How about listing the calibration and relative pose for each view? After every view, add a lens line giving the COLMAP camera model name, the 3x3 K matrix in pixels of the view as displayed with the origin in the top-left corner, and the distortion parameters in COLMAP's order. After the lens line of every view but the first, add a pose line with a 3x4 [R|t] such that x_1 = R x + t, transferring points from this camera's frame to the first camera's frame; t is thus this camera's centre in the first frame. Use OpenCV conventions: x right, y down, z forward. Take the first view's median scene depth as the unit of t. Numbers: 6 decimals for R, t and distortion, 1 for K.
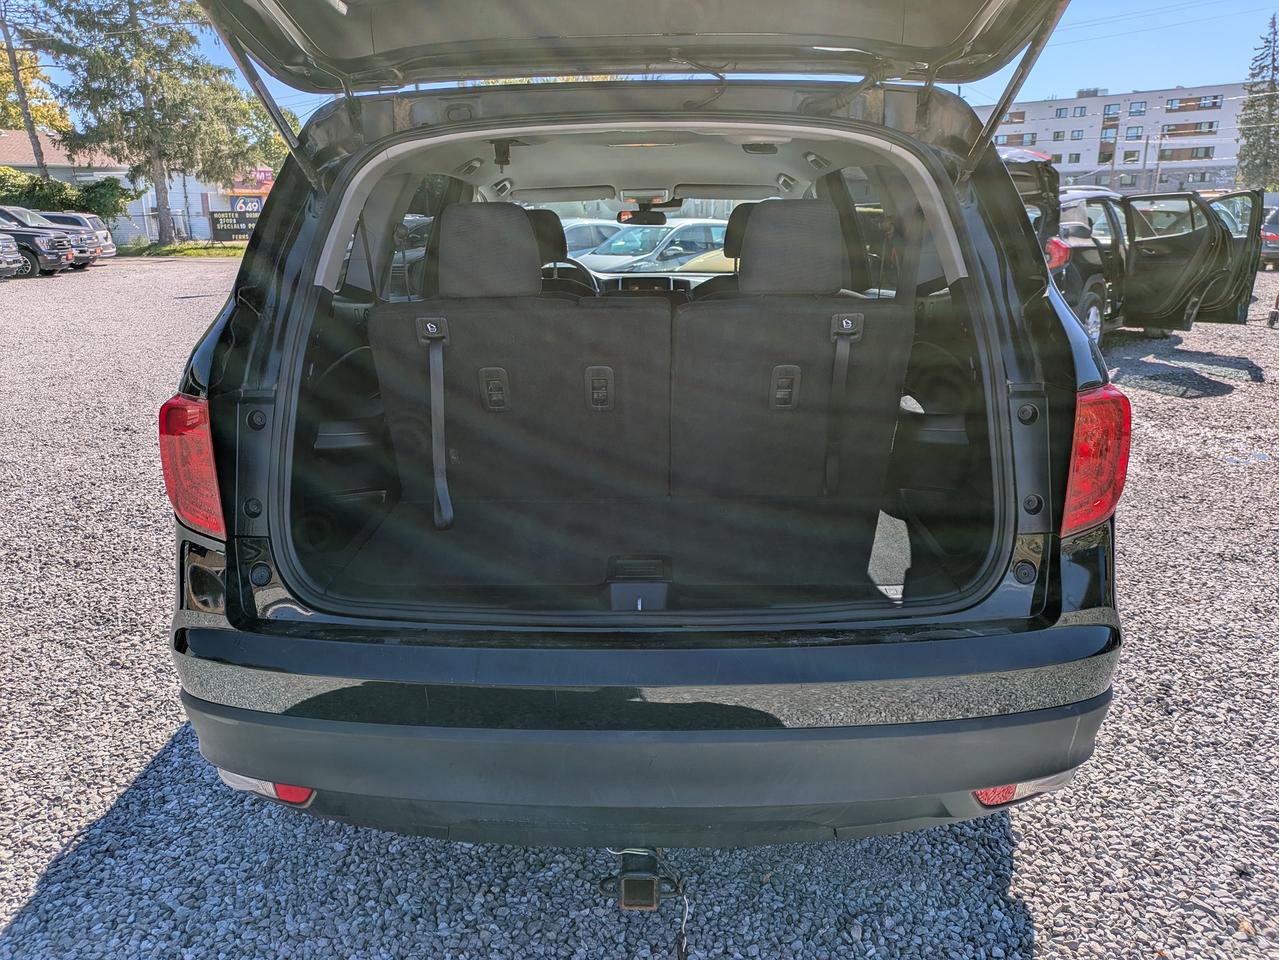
lens RADIAL K [[968.1, 0, 624.3], [0, 968.1, 480.9], [0, 0, 1]] dist [0.008763, 0.005681]
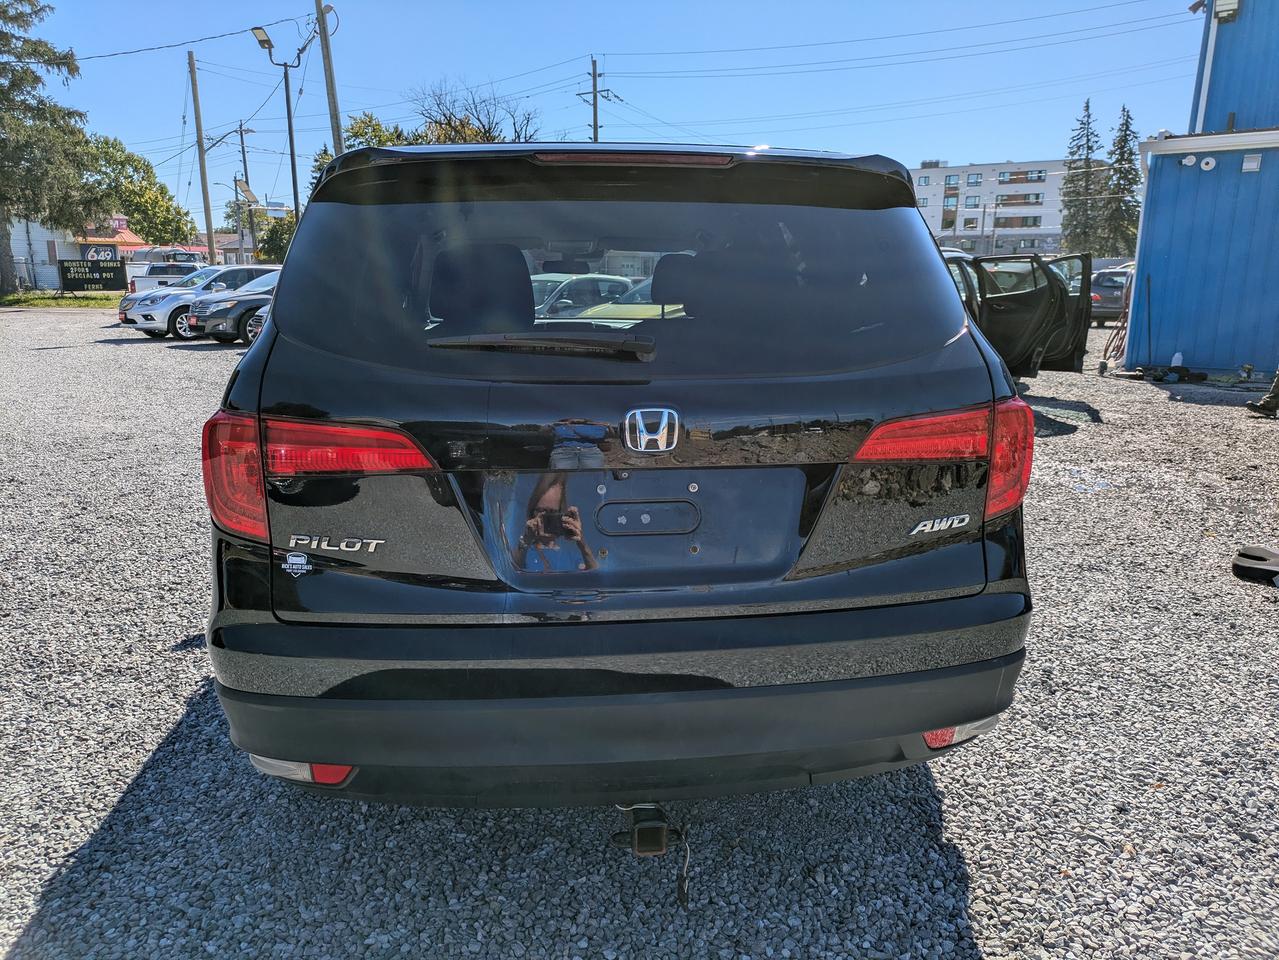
lens RADIAL K [[968.1, 0, 638.2], [0, 968.1, 500.8], [0, 0, 1]] dist [0.008763, 0.005681]
pose [[0.989684, -0.020362, 0.141812, -0.091363], [0.025378, 0.999111, -0.033656, 0.036691], [-0.141001, 0.036908, 0.989321, -0.088502]]
